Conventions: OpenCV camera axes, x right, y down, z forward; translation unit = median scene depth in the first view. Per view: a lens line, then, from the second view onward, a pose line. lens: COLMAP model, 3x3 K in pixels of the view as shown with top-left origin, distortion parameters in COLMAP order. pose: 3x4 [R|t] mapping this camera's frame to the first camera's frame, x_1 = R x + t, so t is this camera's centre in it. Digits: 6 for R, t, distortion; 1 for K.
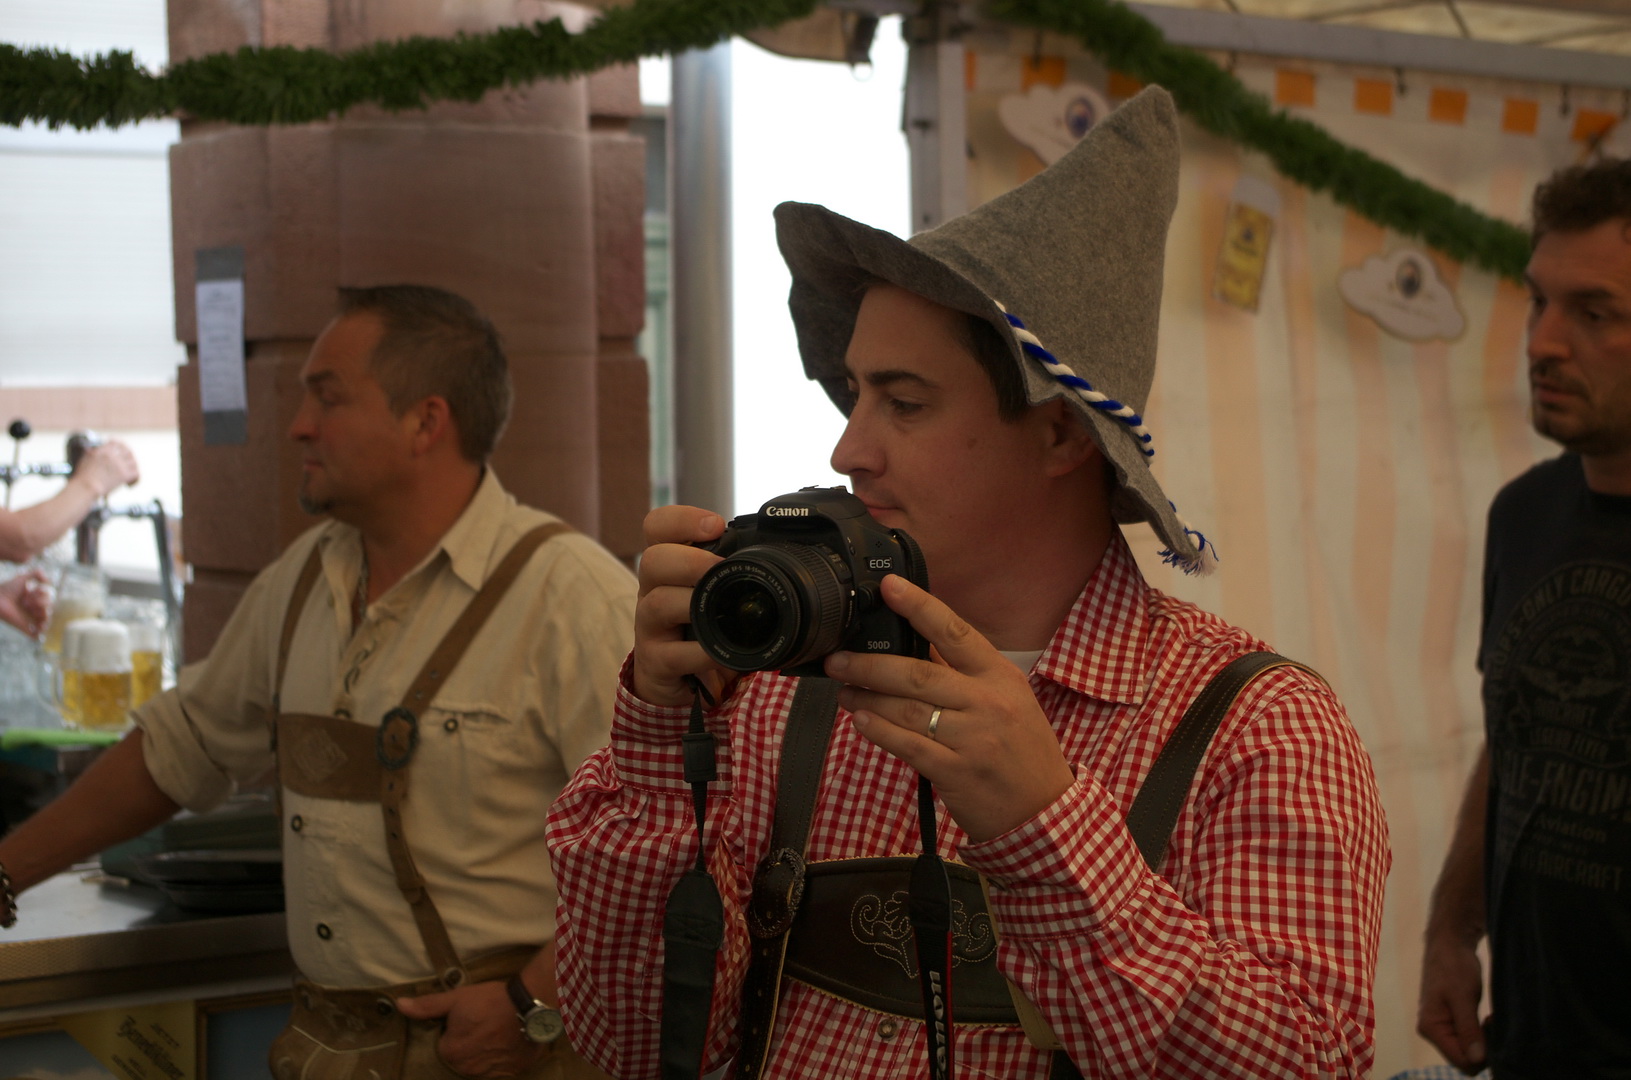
lens RADIAL K [[2968.6, 0, 815.5], [0, 2968.6, 540.0], [0, 0, 1]] dist [0.049593, 0.148452]
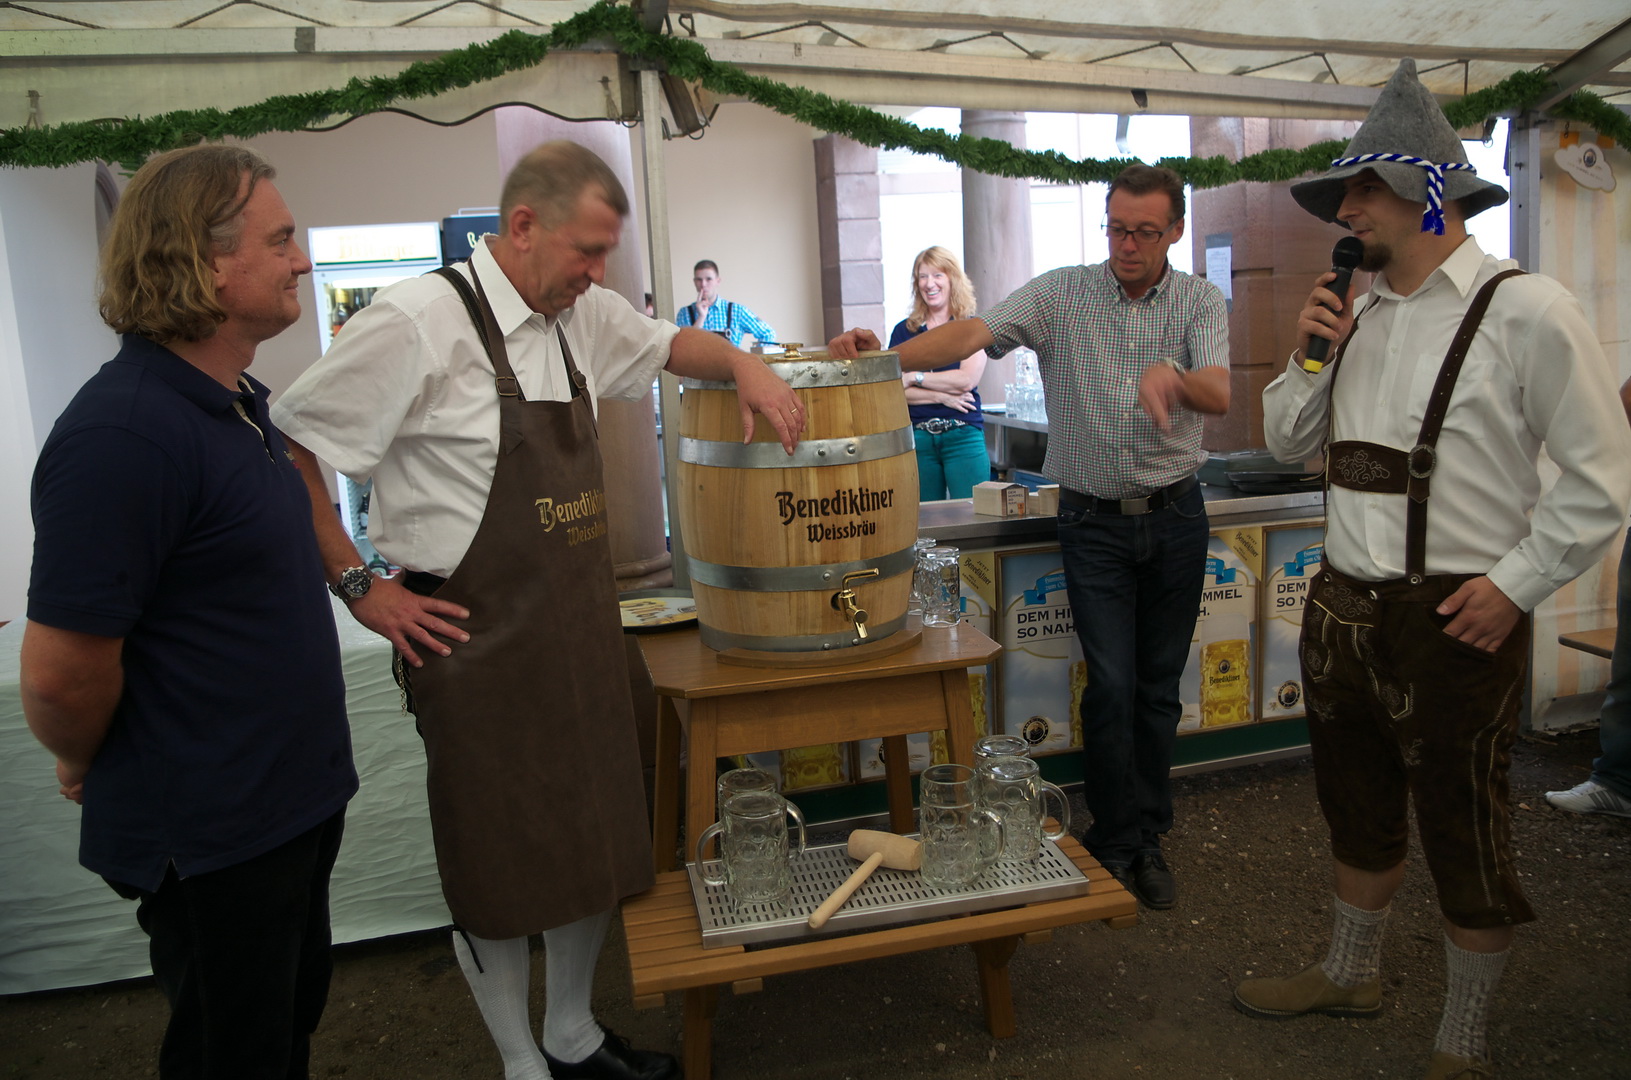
lens RADIAL K [[1259.3, 0, 816.9], [0, 1259.3, 533.8], [0, 0, 1]] dist [-0.091997, 0.041914]
pose [[0.943496, 0.012808, -0.331137, -0.163004], [0.030605, 0.991614, 0.125556, 0.009388], [0.329968, -0.128596, 0.935192, -0.109071]]
